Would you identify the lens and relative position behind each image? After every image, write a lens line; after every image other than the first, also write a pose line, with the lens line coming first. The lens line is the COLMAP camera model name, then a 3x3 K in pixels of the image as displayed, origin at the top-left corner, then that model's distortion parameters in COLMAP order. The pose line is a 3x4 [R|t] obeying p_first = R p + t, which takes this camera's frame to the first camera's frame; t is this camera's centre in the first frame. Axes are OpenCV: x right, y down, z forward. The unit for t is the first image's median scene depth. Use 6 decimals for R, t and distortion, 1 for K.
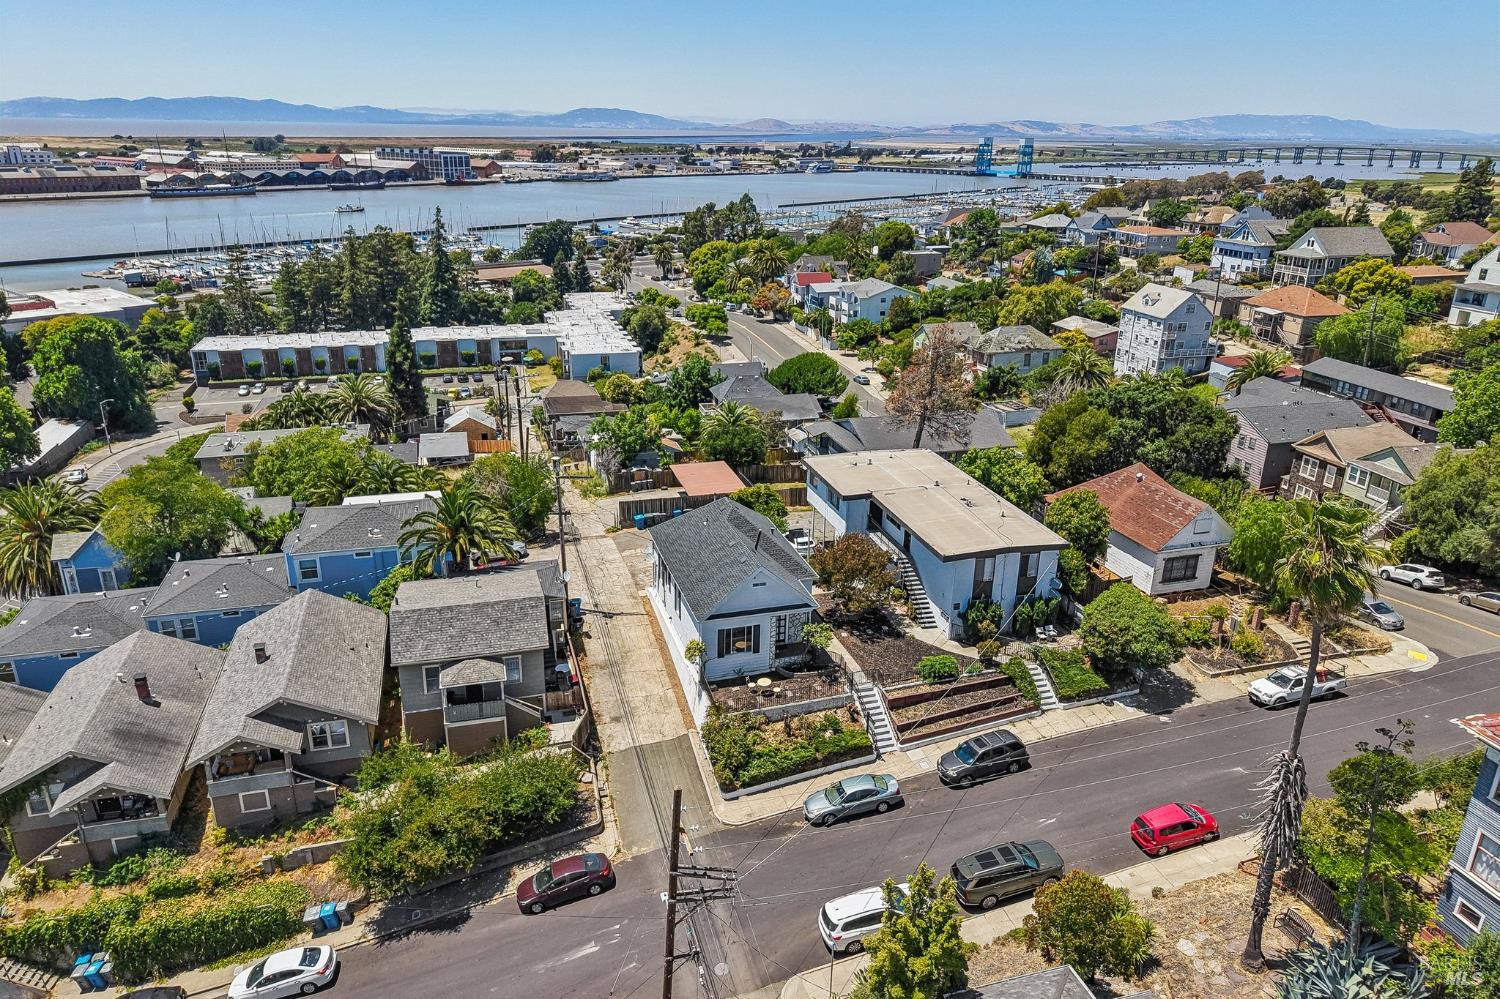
lens RADIAL K [[1002.3, 0, 747.0], [0, 1002.3, 490.9], [0, 0, 1]] dist [0.019317, -0.022715]
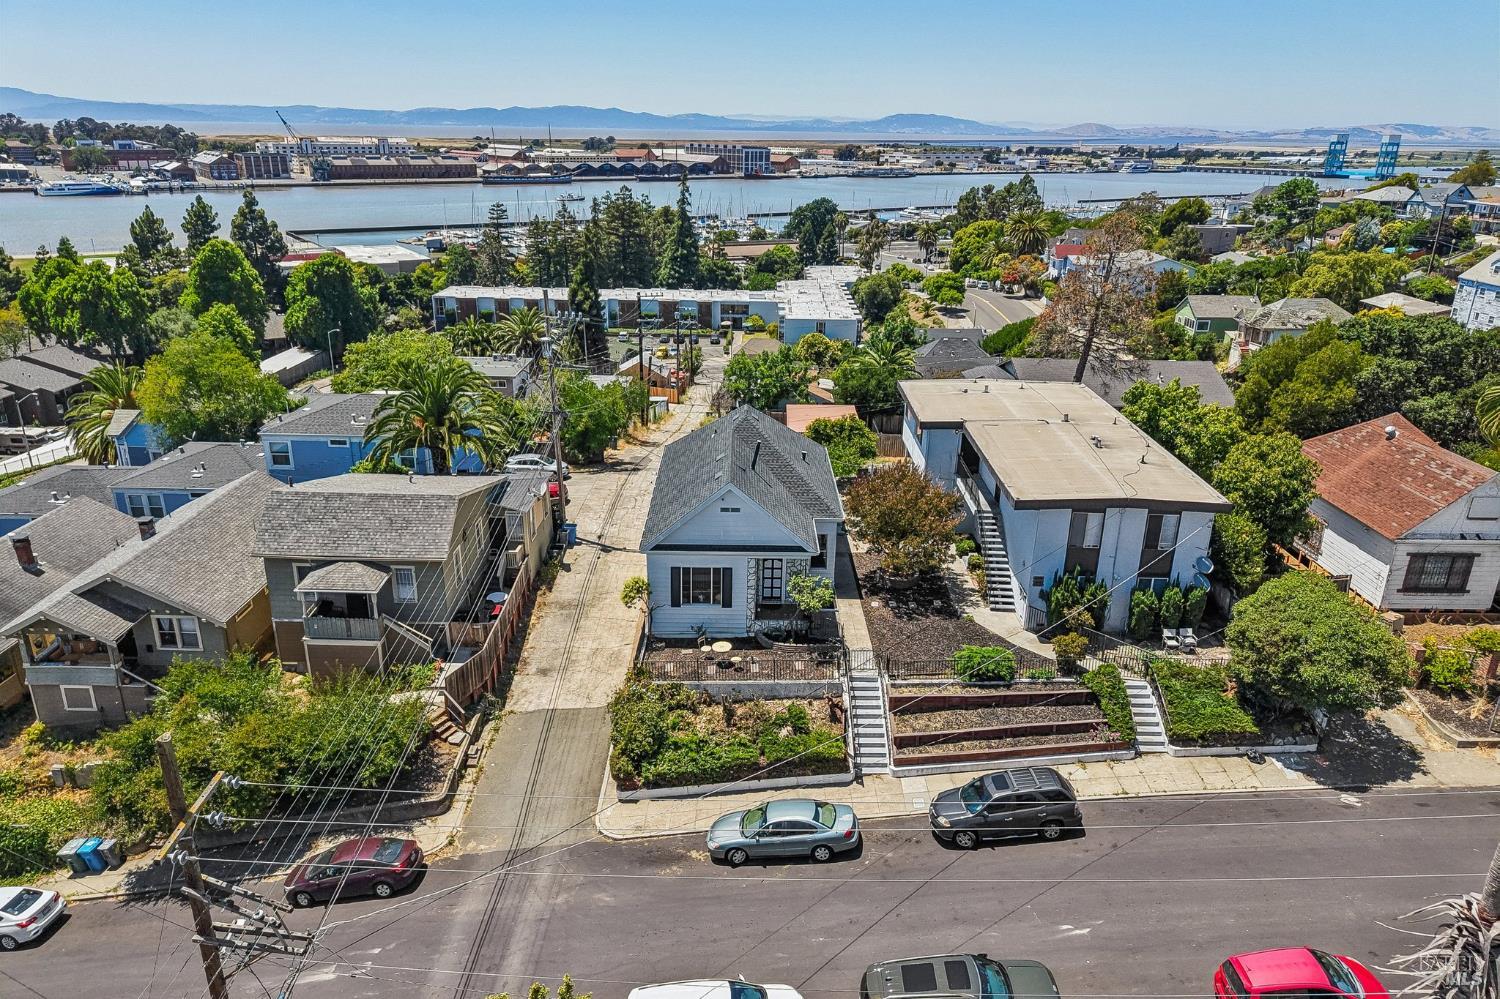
lens RADIAL K [[1002.3, 0, 748.4], [0, 1002.3, 494.3], [0, 0, 1]] dist [0.019317, -0.022715]
pose [[0.958107, 0.096353, -0.269718, 0.182111], [-0.096856, 0.995232, 0.011476, 0.062764], [0.269537, 0.015129, 0.962871, 0.275519]]
